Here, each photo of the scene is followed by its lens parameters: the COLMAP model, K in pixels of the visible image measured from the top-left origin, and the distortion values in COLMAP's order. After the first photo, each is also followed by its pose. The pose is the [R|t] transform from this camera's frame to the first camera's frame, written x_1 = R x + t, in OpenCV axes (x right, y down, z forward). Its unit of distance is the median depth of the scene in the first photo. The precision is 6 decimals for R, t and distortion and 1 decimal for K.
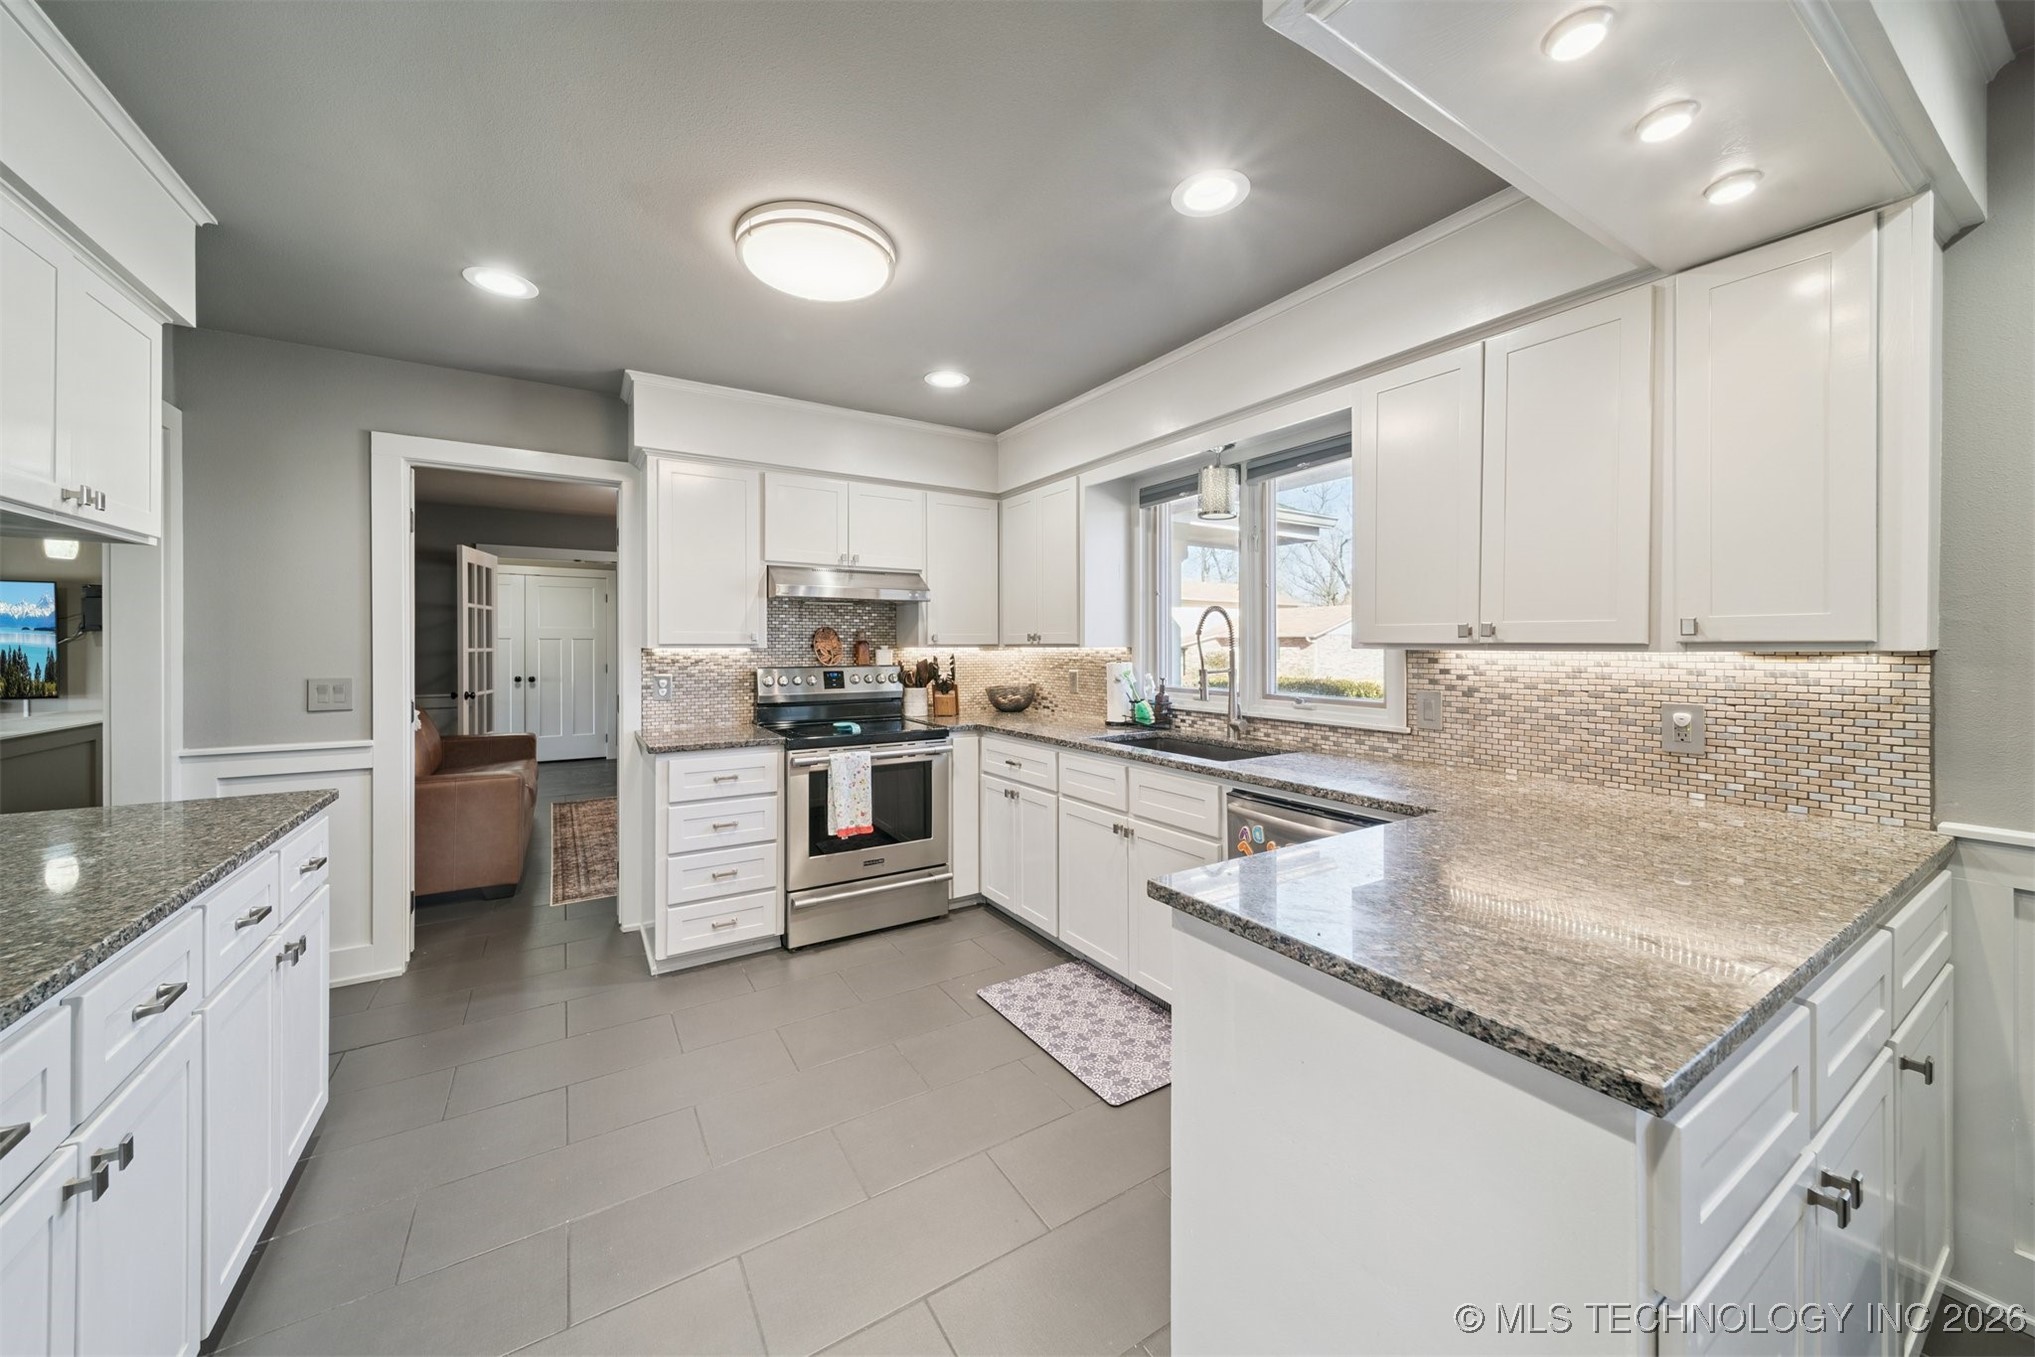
lens RADIAL K [[720.6, 0, 1015.6], [0, 720.6, 653.0], [0, 0, 1]] dist [0.000468, 0.000023]
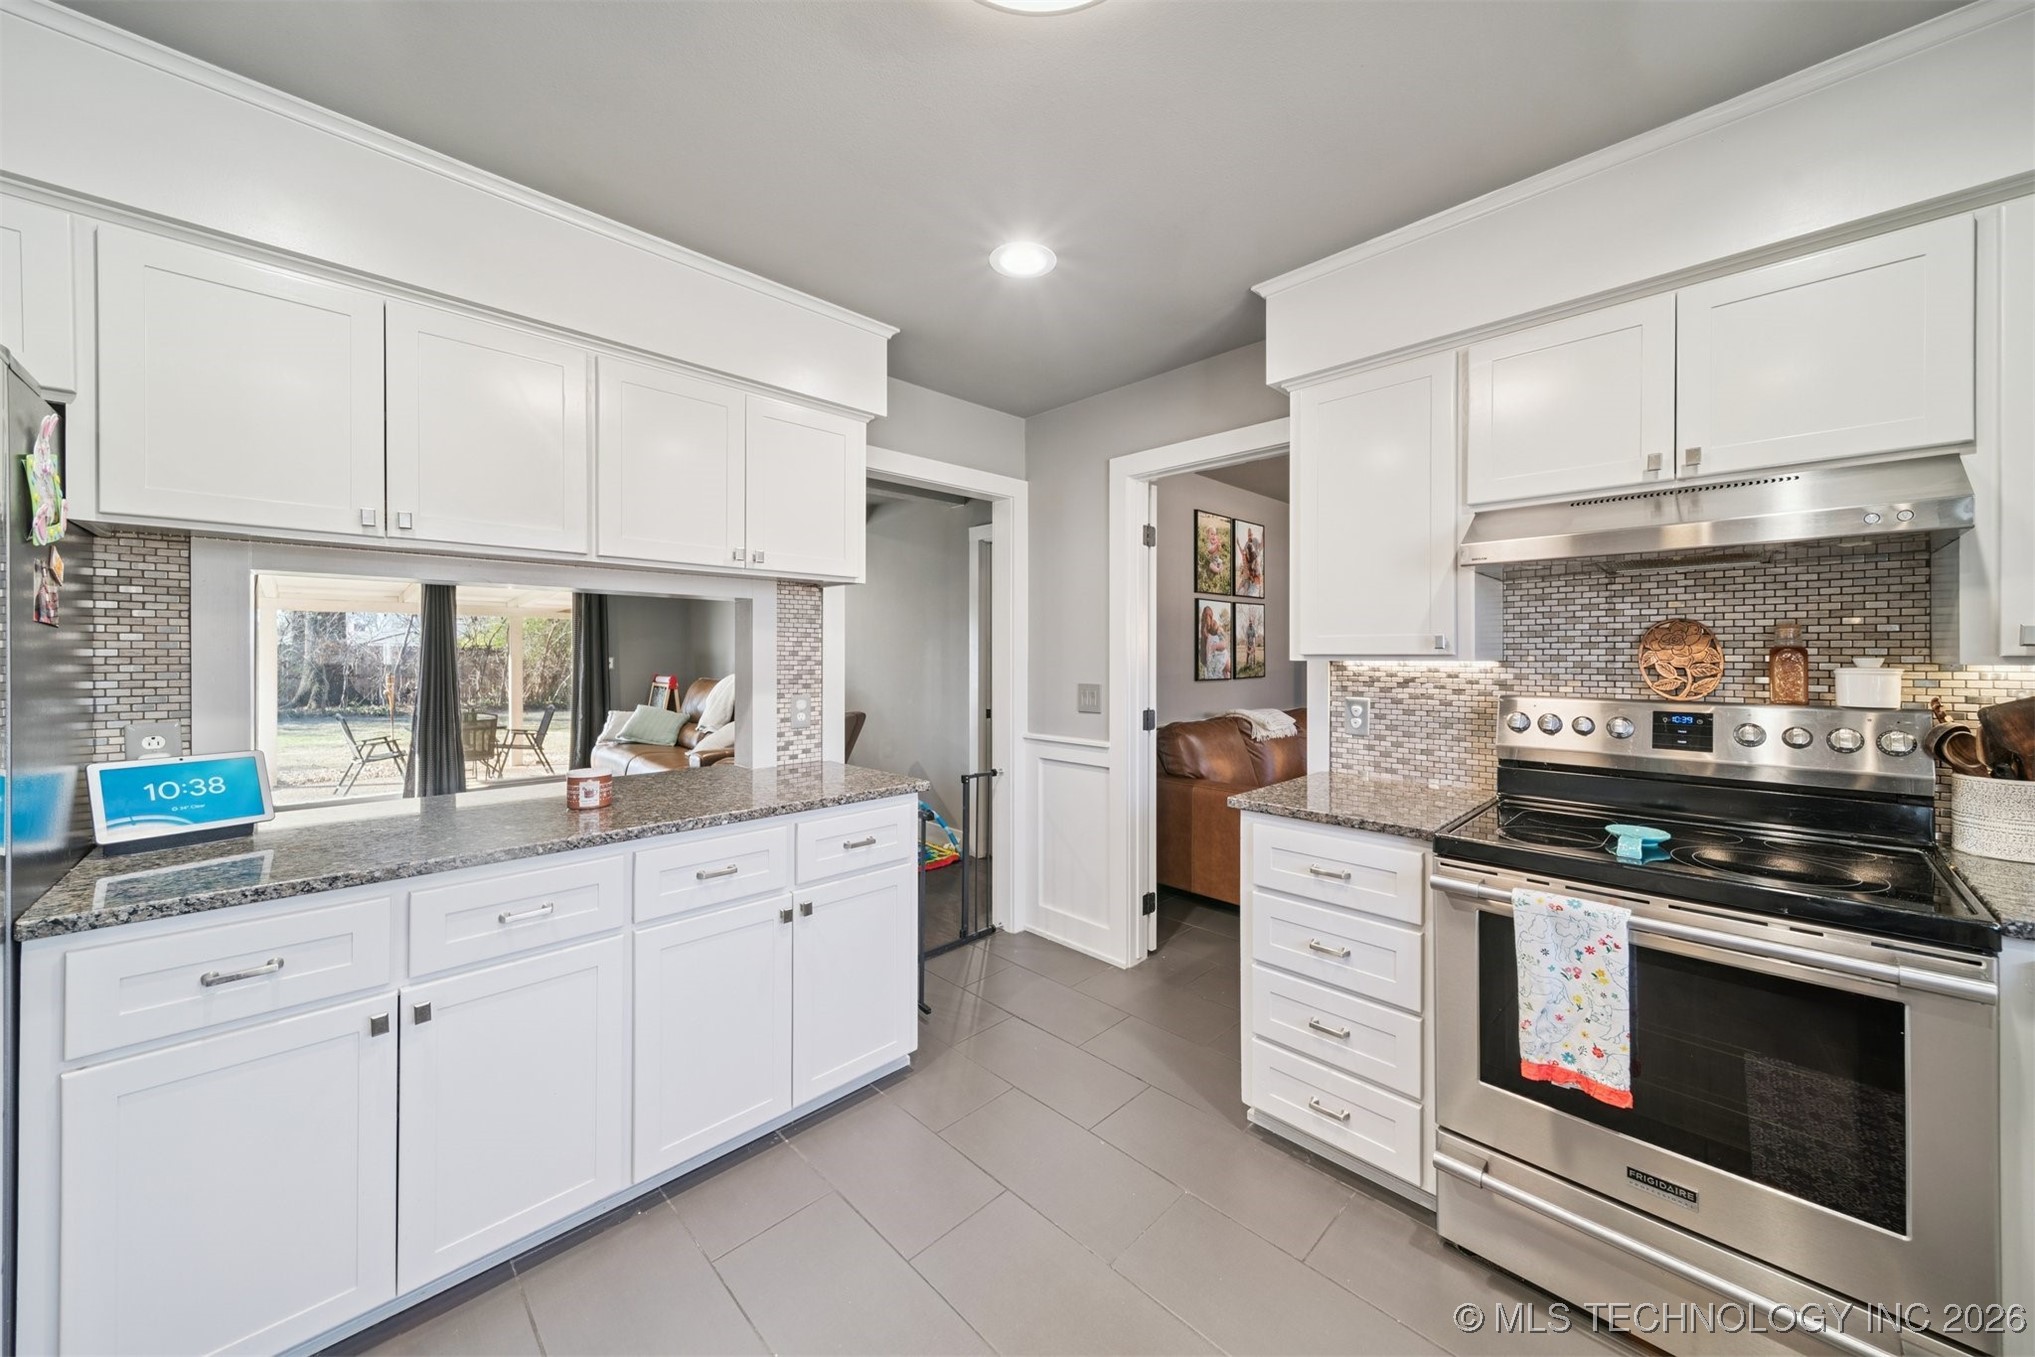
lens RADIAL K [[720.6, 0, 1015.6], [0, 720.6, 653.0], [0, 0, 1]] dist [0.000468, 0.000023]
pose [[0.218885, -0.002191, -0.975748, 0.121392], [-0.013574, 0.999894, -0.005290, -0.005469], [0.975656, 0.014403, 0.218832, 0.531320]]
